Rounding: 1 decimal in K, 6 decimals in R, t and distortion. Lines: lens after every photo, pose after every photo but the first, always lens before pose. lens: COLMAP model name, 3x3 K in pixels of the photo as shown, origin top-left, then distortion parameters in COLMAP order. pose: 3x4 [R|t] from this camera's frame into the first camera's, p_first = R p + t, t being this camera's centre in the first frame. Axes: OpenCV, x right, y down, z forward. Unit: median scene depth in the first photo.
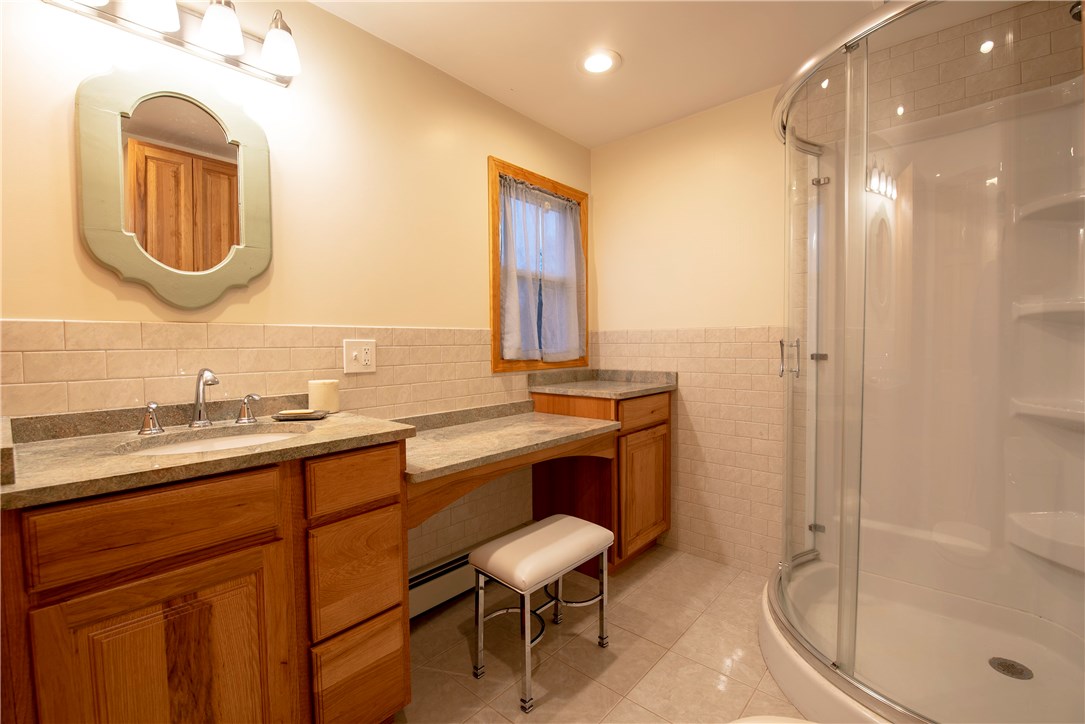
lens RADIAL K [[466.7, 0, 540.2], [0, 466.7, 359.7], [0, 0, 1]] dist [0.002769, -0.010996]
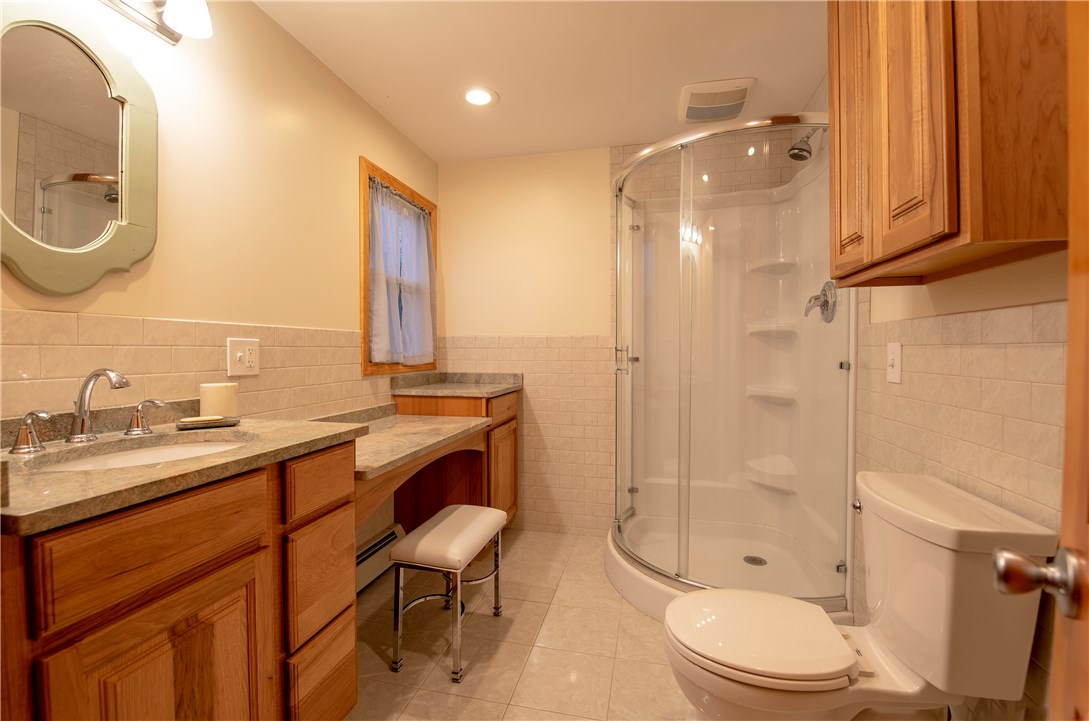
lens RADIAL K [[470.6, 0, 541.4], [0, 470.6, 358.0], [0, 0, 1]] dist [-0.001571, -0.008853]
pose [[0.883229, 0.002876, 0.468933, -0.338668], [0.006543, 0.999808, -0.018455, 0.016290], [-0.468896, 0.019368, 0.883041, -0.070333]]
